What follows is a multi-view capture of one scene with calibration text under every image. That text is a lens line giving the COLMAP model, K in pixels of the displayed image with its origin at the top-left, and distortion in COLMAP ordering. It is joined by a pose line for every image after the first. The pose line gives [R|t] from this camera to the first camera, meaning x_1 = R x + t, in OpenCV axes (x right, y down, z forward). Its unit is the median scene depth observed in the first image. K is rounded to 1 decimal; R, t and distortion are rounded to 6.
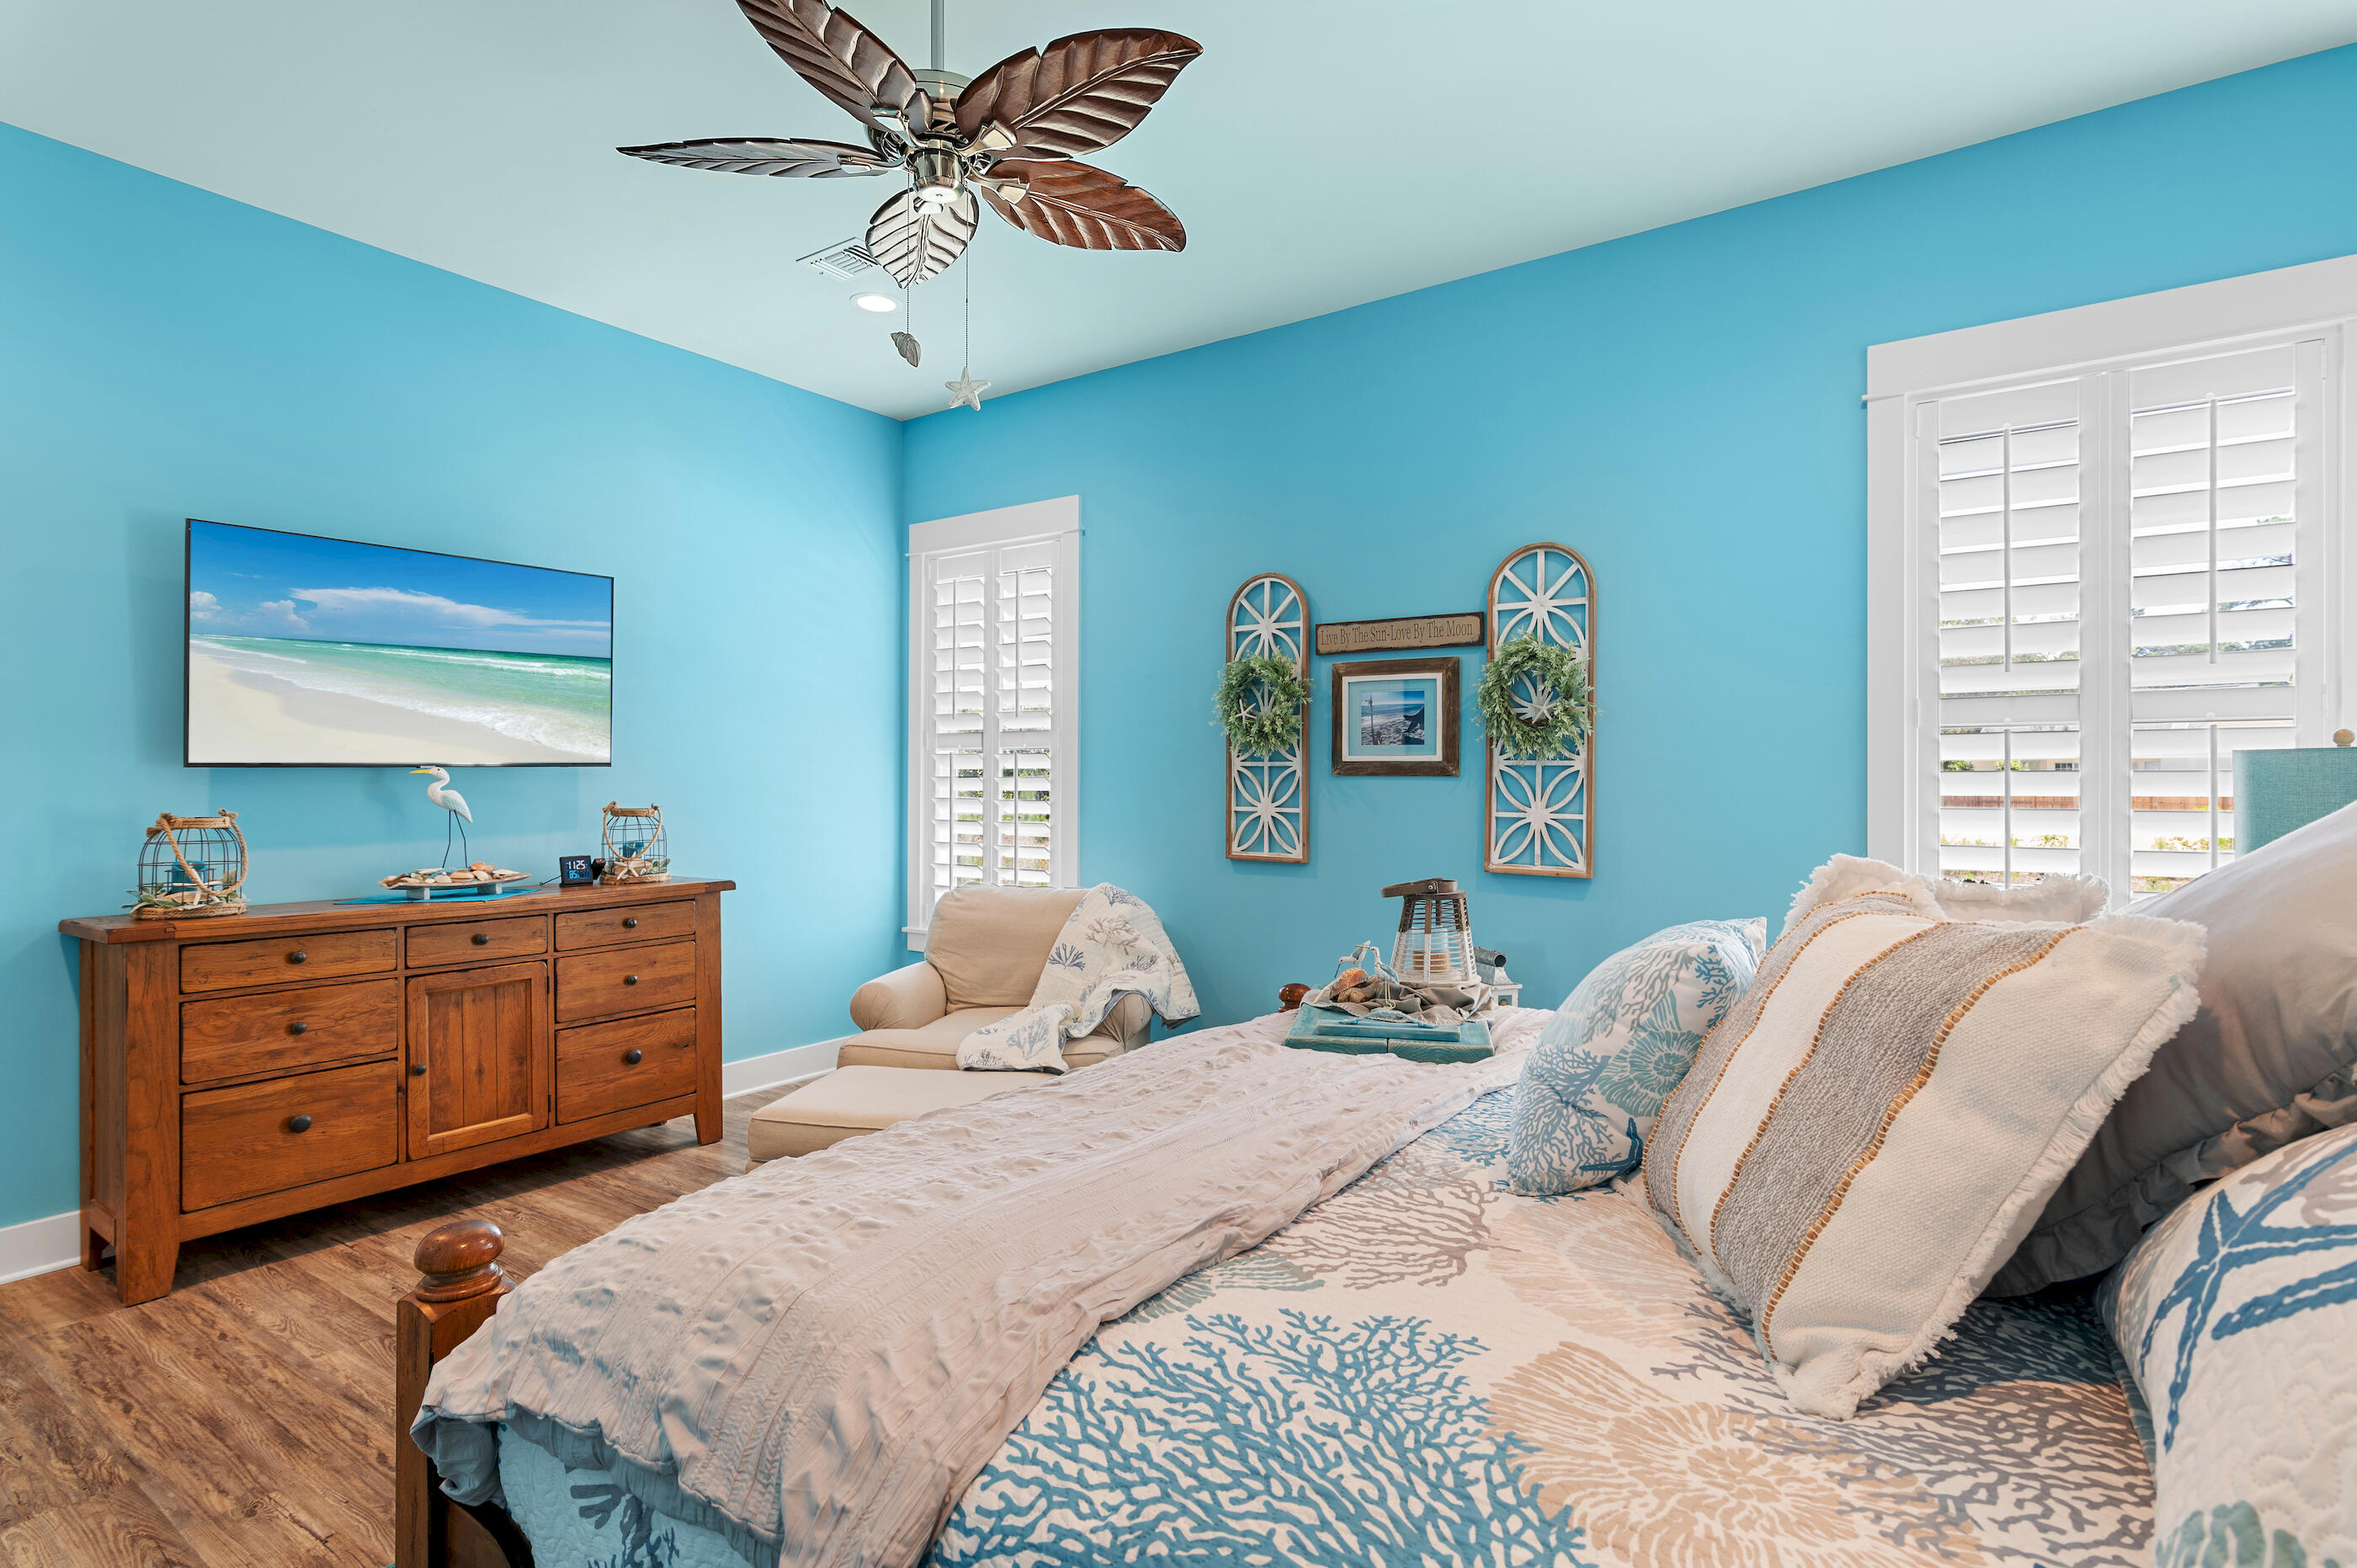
lens RADIAL K [[1232.0, 0, 1174.1], [0, 1232.0, 747.5], [0, 0, 1]] dist [0.000915, 0.000073]
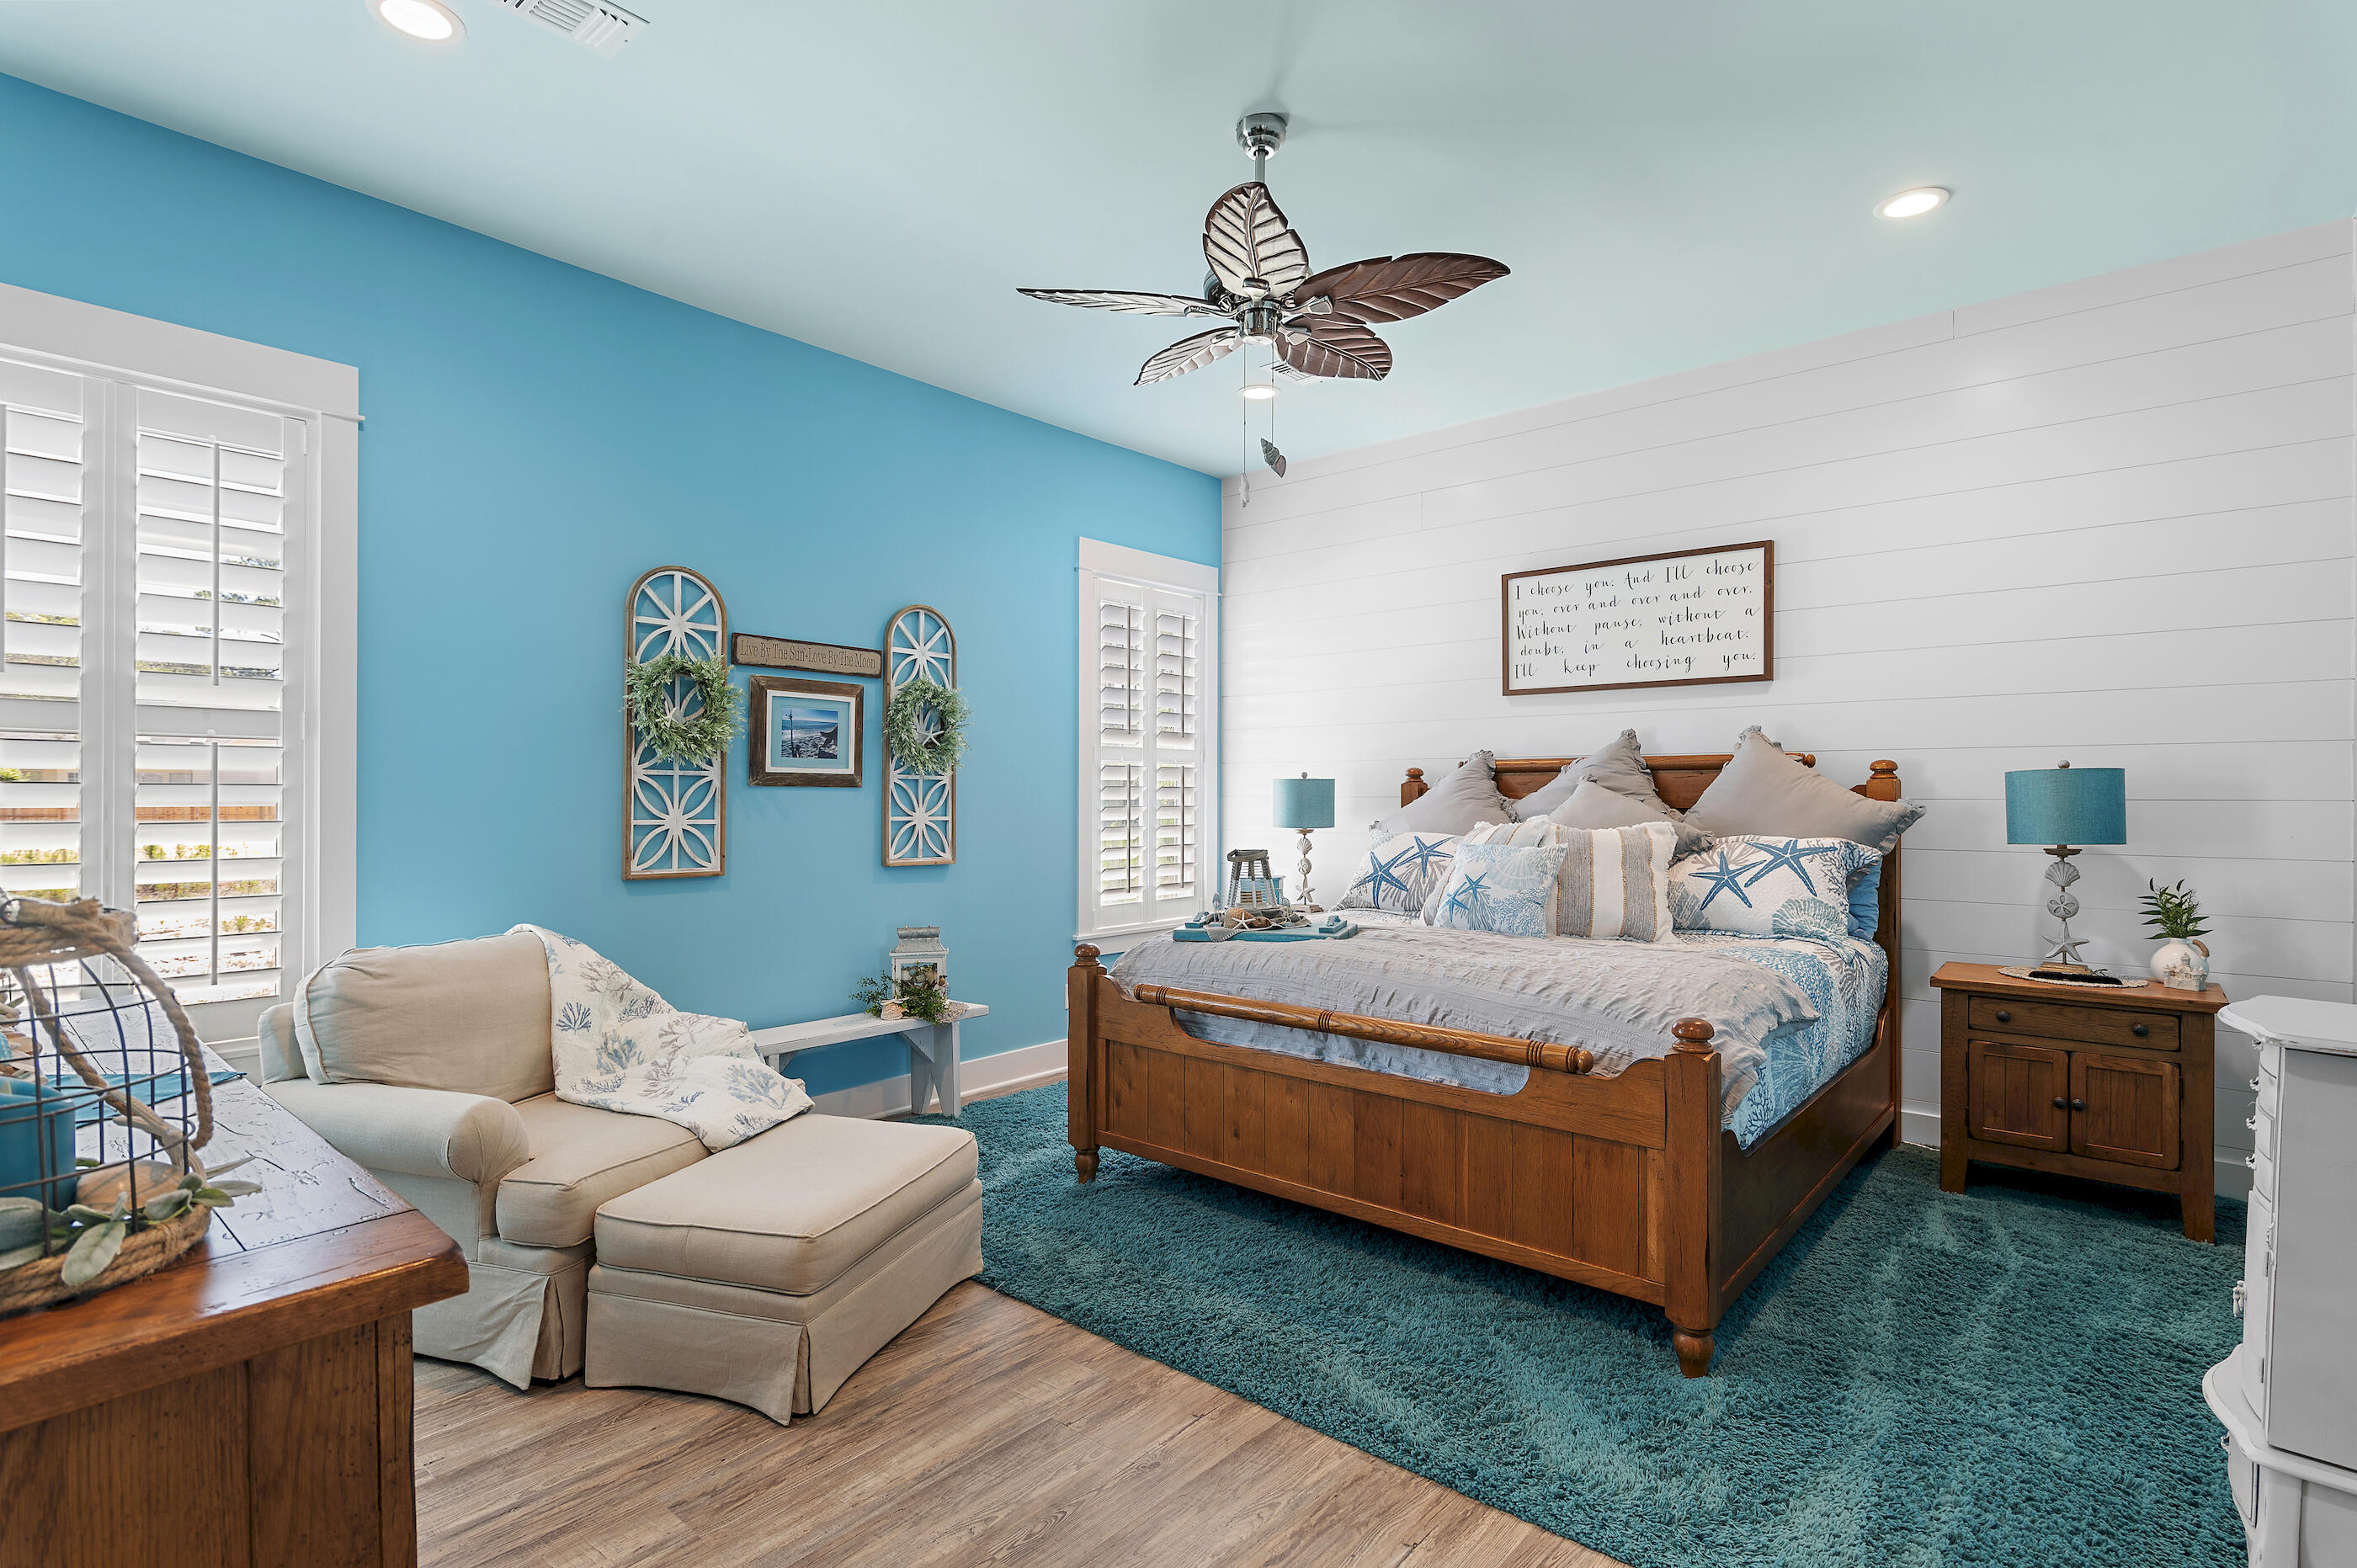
lens RADIAL K [[1144.5, 0, 1178.5], [0, 1144.5, 784.0], [0, 0, 1]] dist [0.001820, 0.000173]
pose [[0.075678, 0.008604, 0.997095, -0.781290], [-0.027495, 0.999601, -0.006539, 0.017736], [-0.996753, -0.026921, 0.075885, 0.579050]]
